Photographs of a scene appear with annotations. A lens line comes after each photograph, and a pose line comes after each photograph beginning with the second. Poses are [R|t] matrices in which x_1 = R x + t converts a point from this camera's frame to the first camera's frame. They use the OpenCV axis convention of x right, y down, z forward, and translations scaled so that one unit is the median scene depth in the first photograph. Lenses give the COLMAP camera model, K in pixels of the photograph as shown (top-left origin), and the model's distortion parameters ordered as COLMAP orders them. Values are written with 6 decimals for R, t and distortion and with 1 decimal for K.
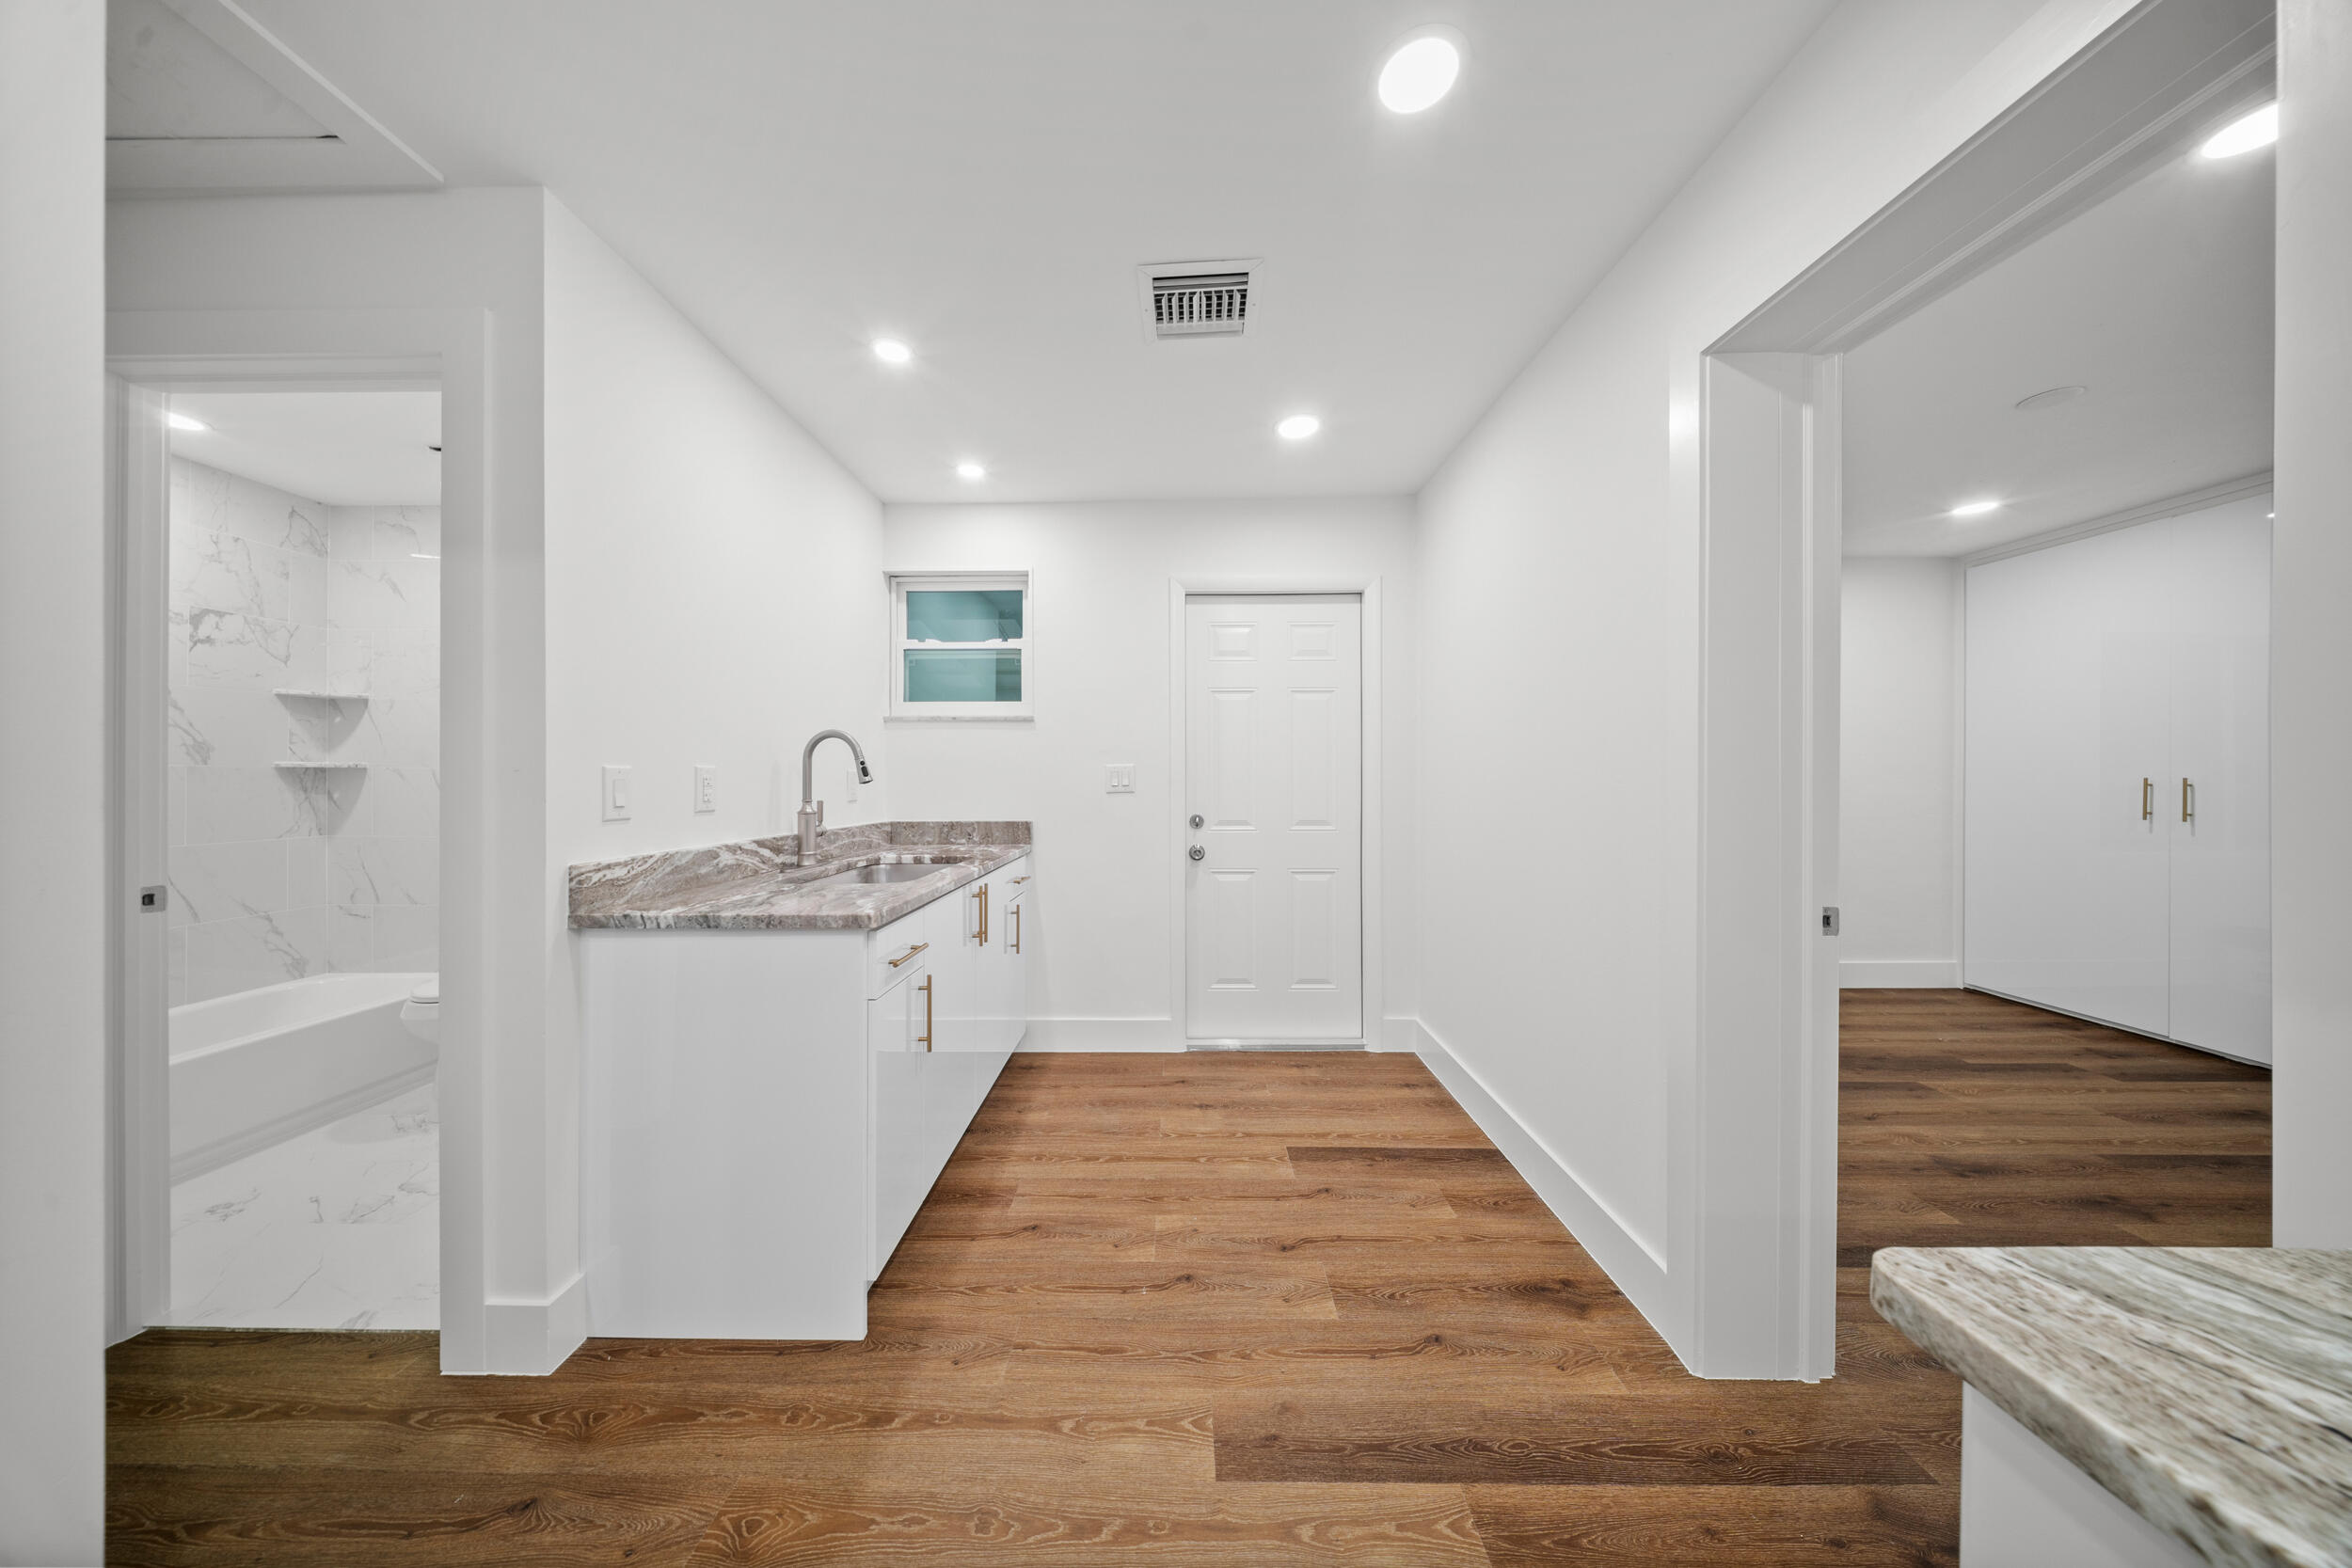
lens RADIAL K [[713.5, 0, 1167.0], [0, 713.5, 783.4], [0, 0, 1]] dist [-0.001336, -0.000129]
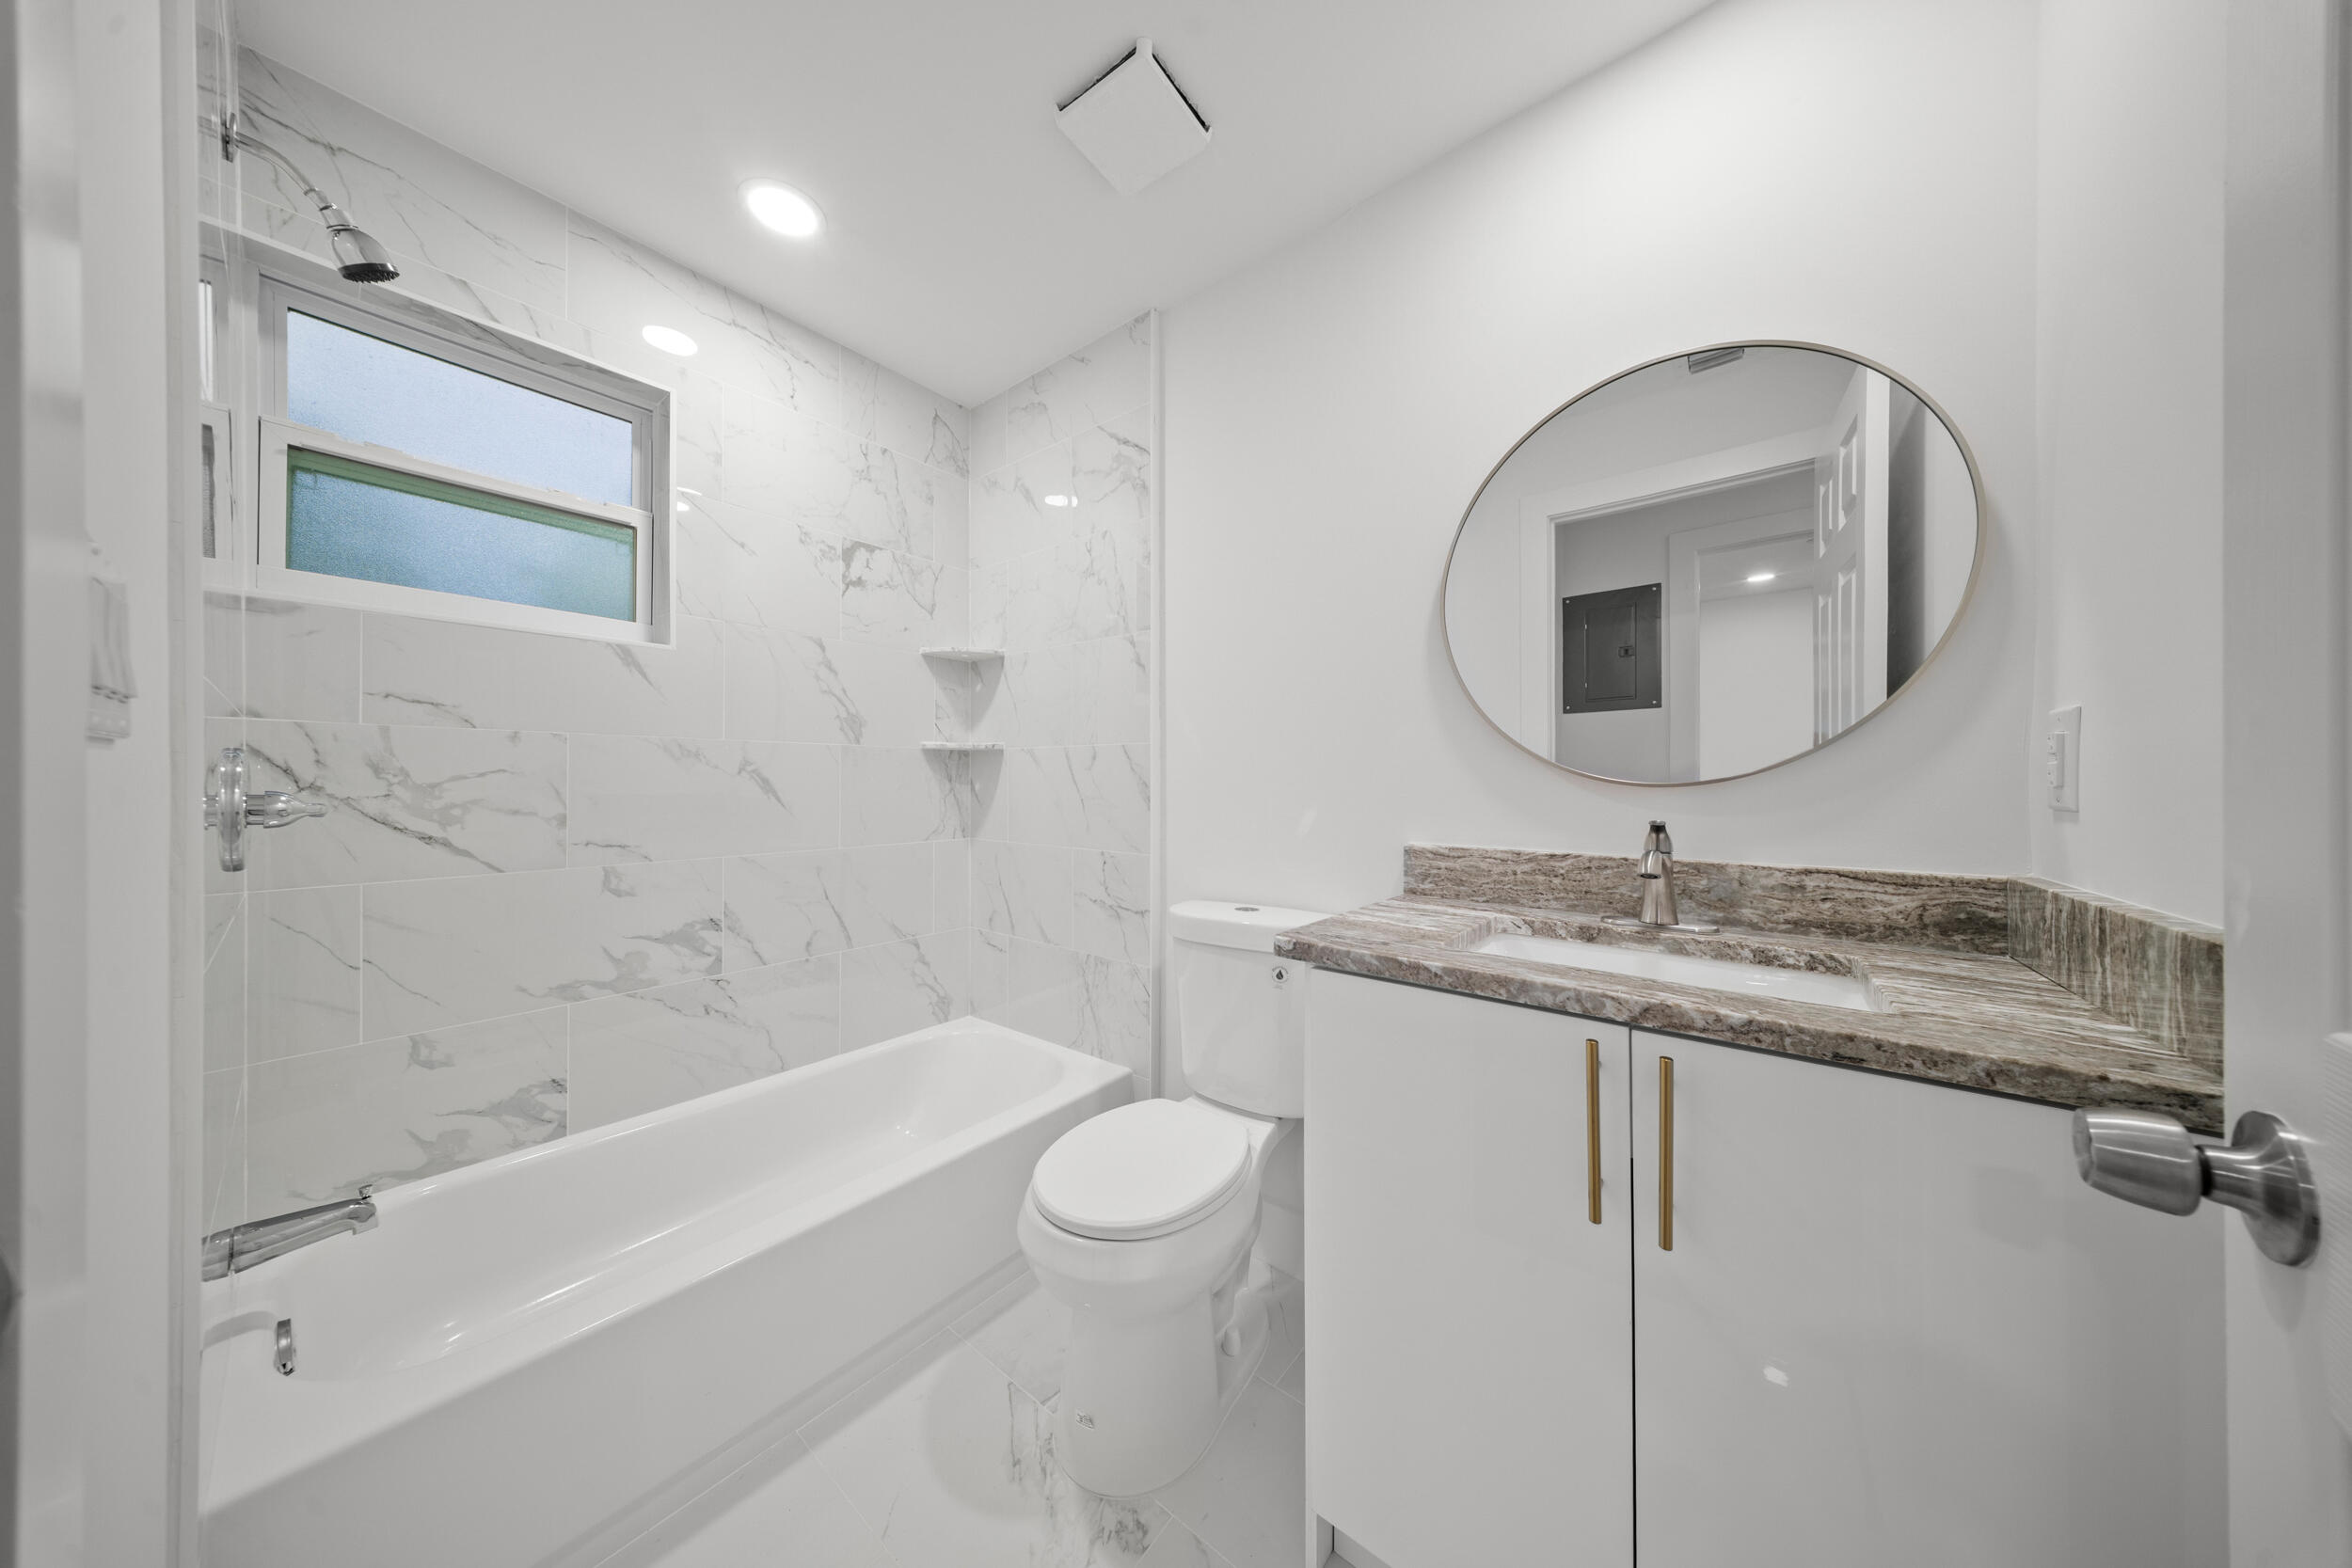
lens RADIAL K [[713.5, 0, 1167.0], [0, 713.5, 783.4], [0, 0, 1]] dist [-0.001336, -0.000129]
pose [[0.788206, -0.005341, -0.615388, -0.549696], [0.002868, 0.999983, -0.005004, 0.019238], [0.615405, 0.002179, 0.788208, 0.536956]]
